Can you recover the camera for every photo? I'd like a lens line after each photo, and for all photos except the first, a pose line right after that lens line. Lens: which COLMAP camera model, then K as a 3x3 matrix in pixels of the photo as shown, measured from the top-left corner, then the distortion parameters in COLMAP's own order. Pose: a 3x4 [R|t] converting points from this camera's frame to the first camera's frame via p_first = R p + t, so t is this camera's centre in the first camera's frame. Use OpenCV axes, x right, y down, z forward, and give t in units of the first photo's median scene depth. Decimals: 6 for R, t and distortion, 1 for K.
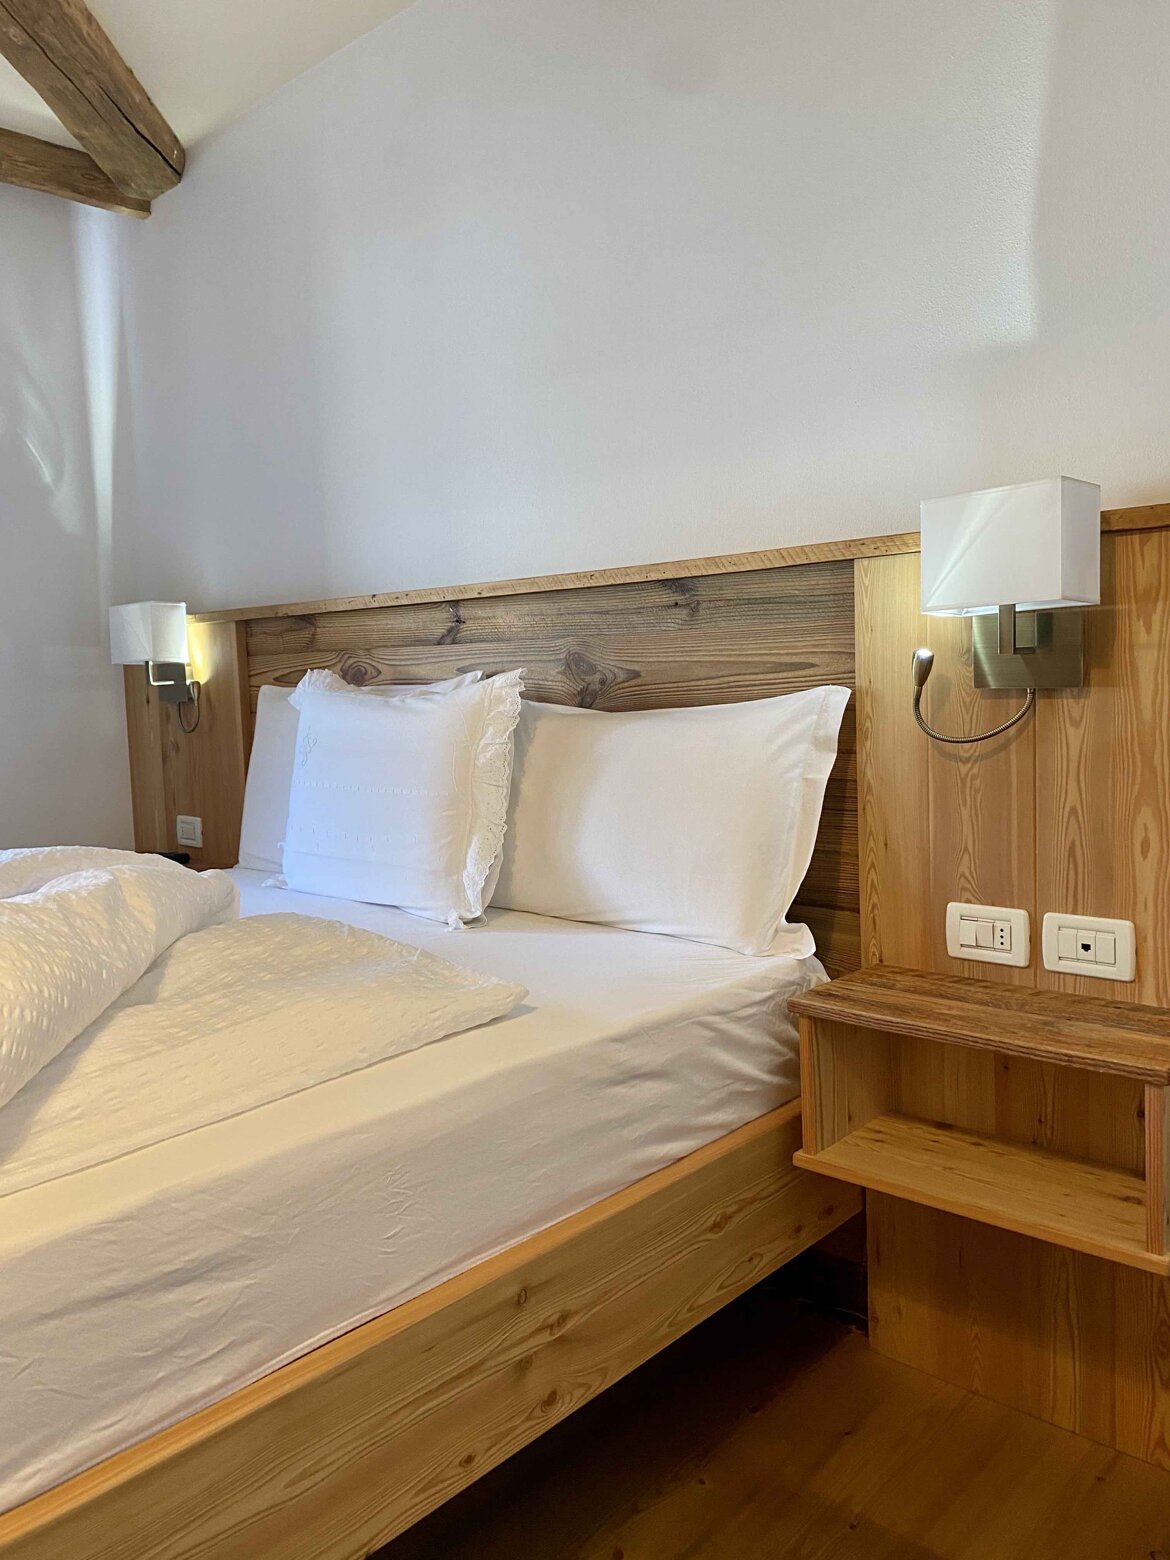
lens RADIAL K [[1174.4, 0, 590.0], [0, 1174.4, 773.7], [0, 0, 1]] dist [0.035647, -0.046954]
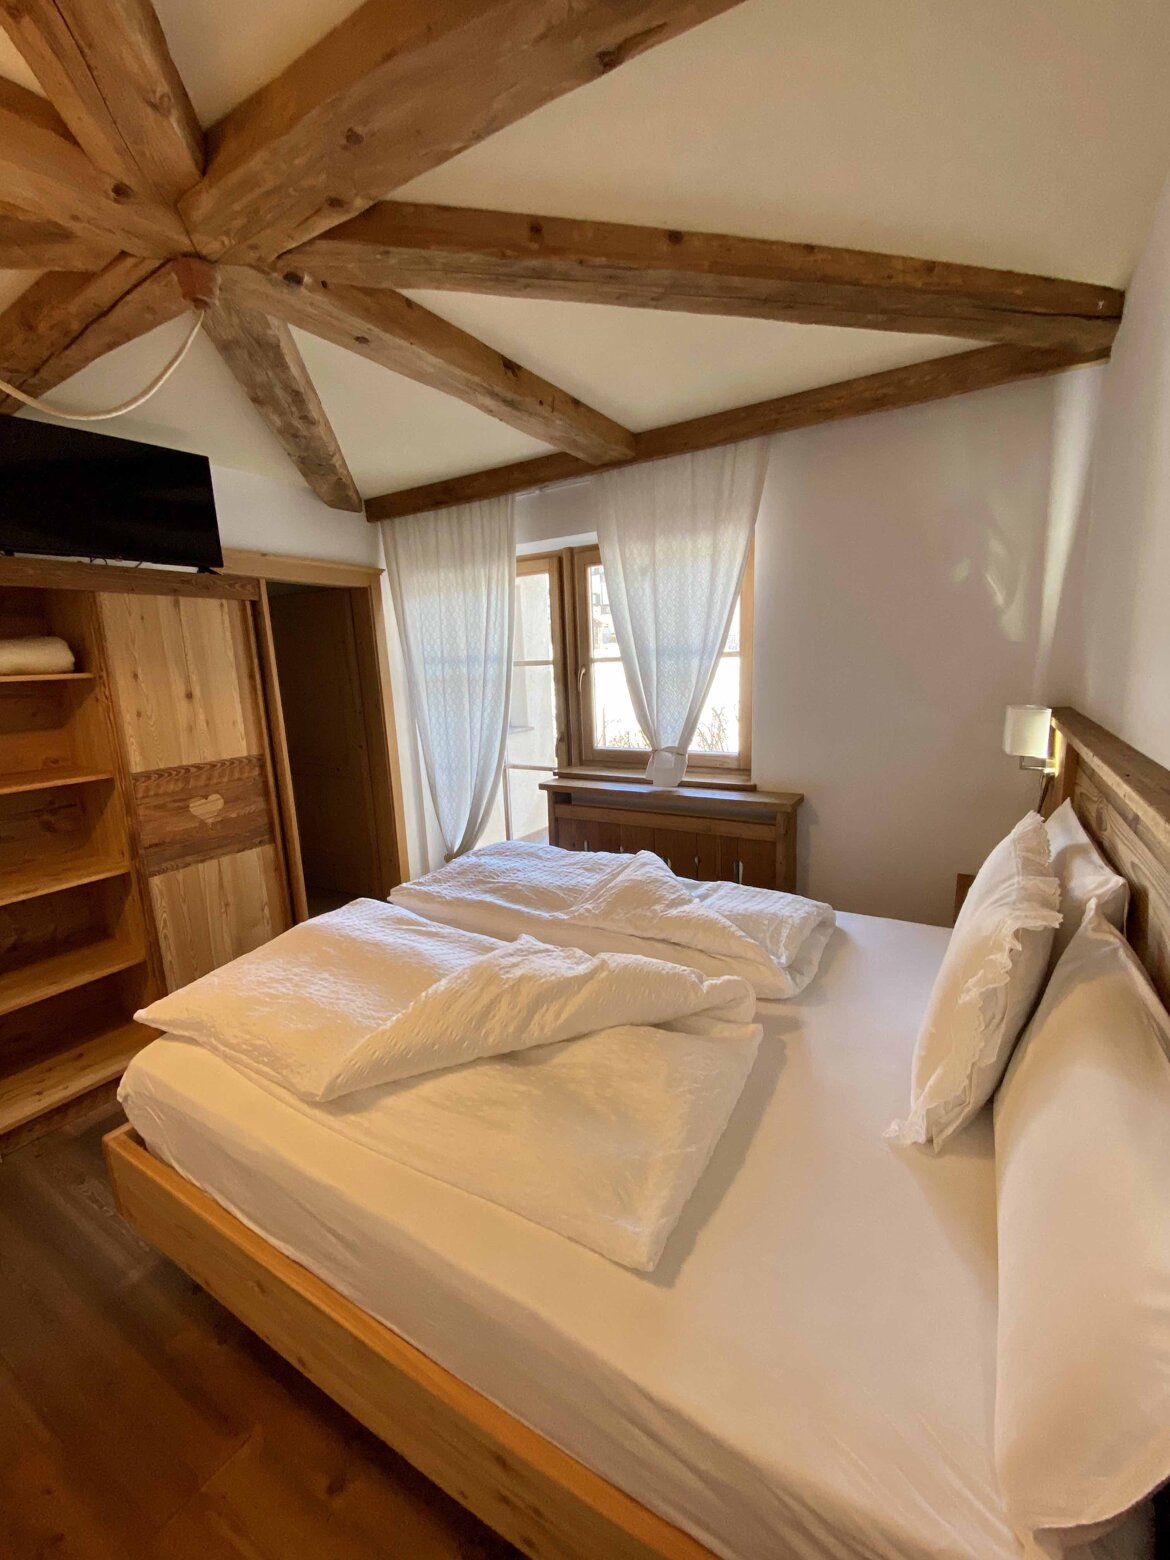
lens RADIAL K [[620.1, 0, 594.5], [0, 620.1, 790.5], [0, 0, 1]] dist [0.011535, -0.015040]
pose [[0.210510, 0.219292, -0.952679, 0.274779], [-0.053711, 0.975638, 0.212709, -0.256548], [0.976115, 0.006392, 0.217160, 0.600791]]
